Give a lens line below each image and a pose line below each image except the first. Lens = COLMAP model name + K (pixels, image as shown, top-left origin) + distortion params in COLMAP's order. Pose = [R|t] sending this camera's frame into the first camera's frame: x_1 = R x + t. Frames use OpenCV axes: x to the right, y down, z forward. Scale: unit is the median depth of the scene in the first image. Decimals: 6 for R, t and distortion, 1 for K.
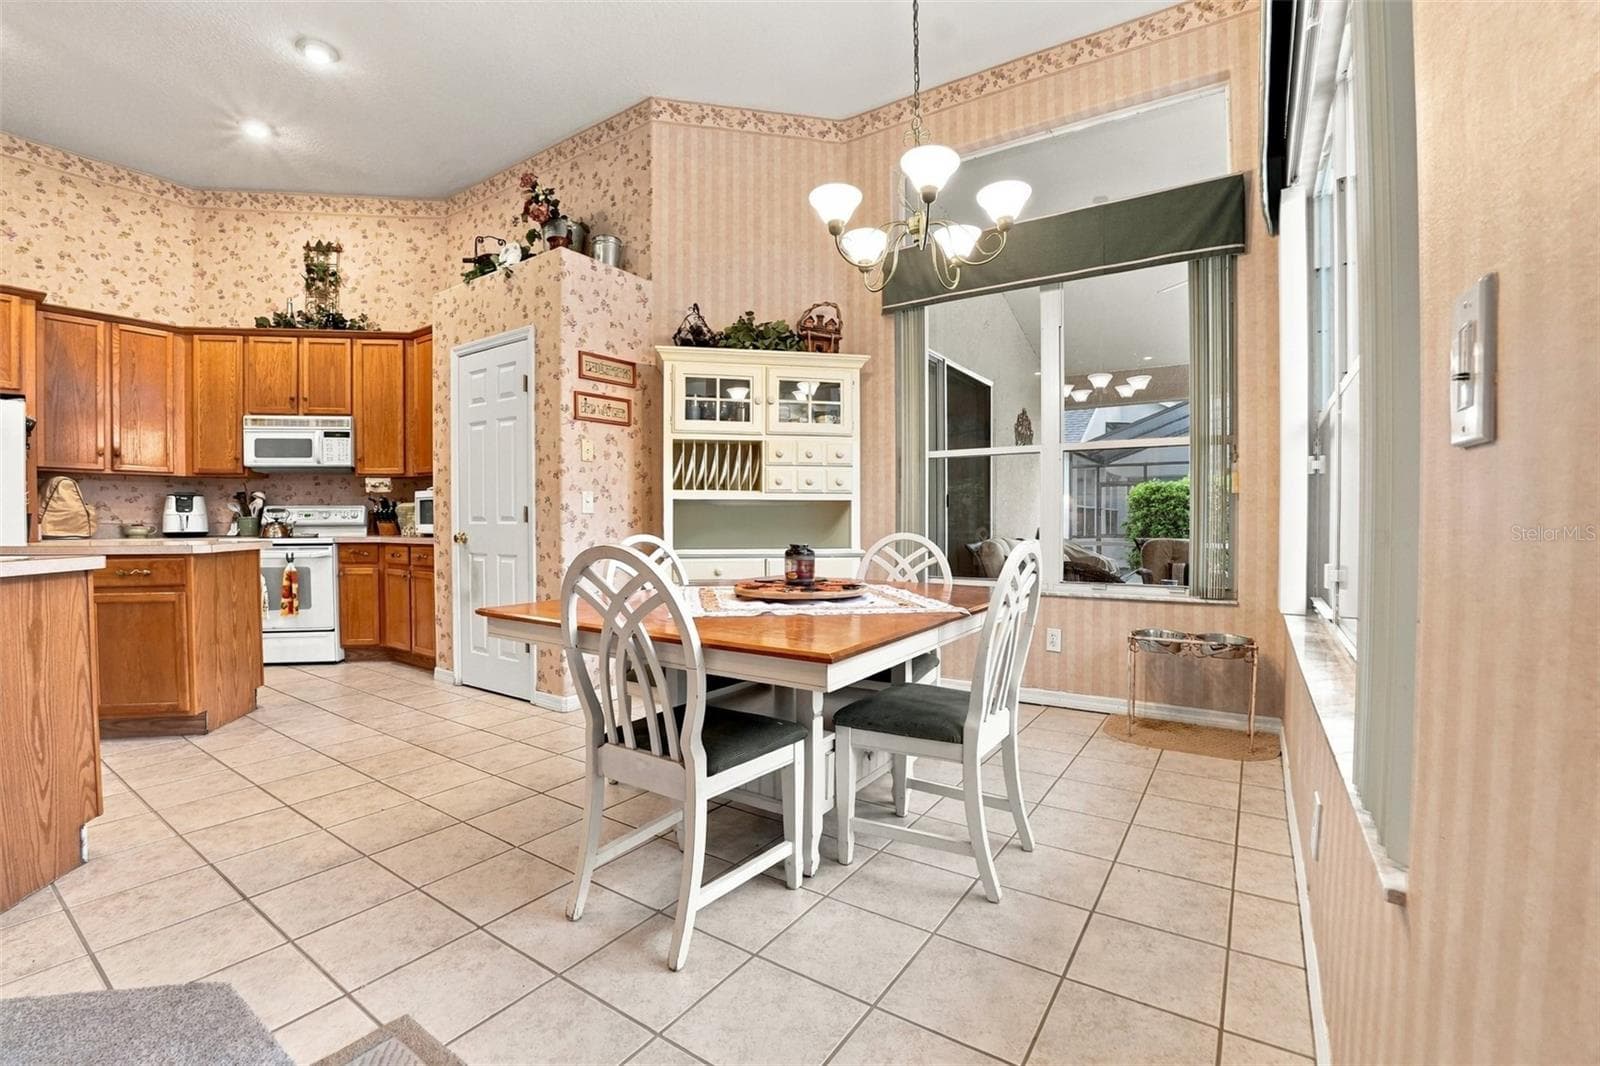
lens RADIAL K [[691.8, 0, 811.4], [0, 691.8, 534.7], [0, 0, 1]] dist [-0.062929, 0.011383]
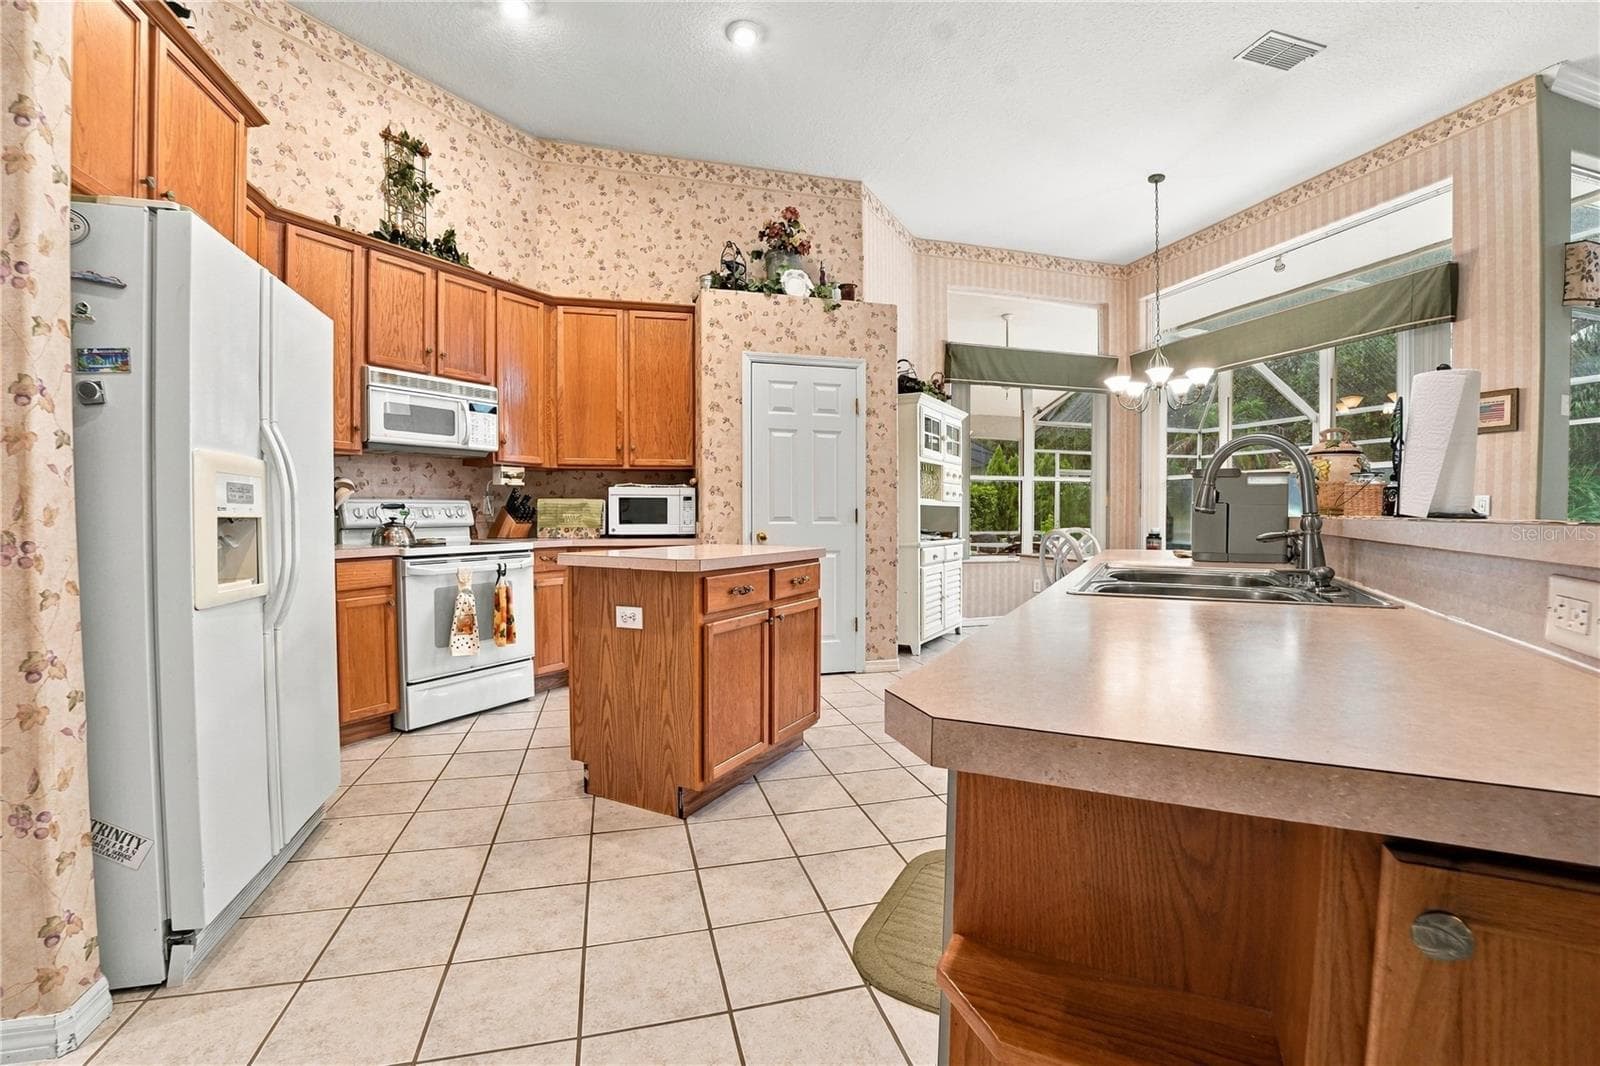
lens RADIAL K [[691.8, 0, 811.4], [0, 691.8, 534.7], [0, 0, 1]] dist [-0.062929, 0.011383]
pose [[0.648590, -0.020403, 0.760865, -1.065890], [0.013998, 0.999791, 0.014878, -0.011425], [-0.761009, 0.001001, 0.648740, 0.209426]]
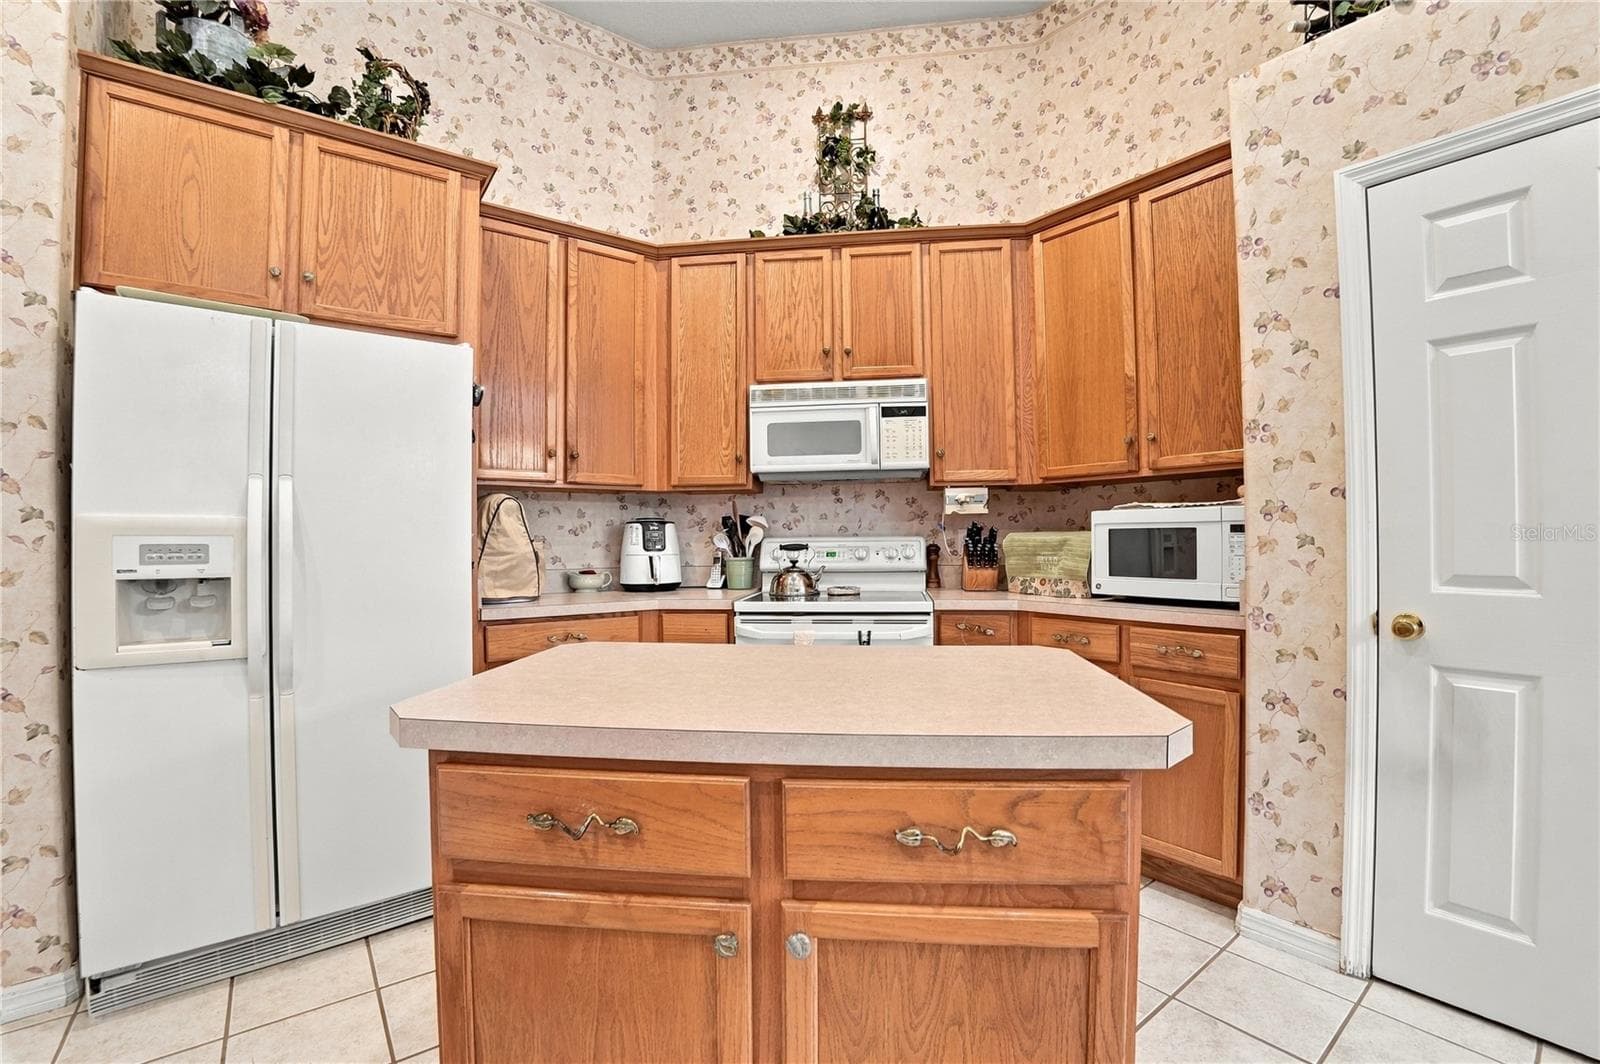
lens RADIAL K [[691.8, 0, 811.4], [0, 691.8, 533.7], [0, 0, 1]] dist [-0.062929, 0.011383]
pose [[0.949392, -0.006850, -0.314019, -0.603158], [-0.000865, 0.999701, -0.024421, -0.033630], [0.314092, 0.023456, 0.949103, 0.434562]]
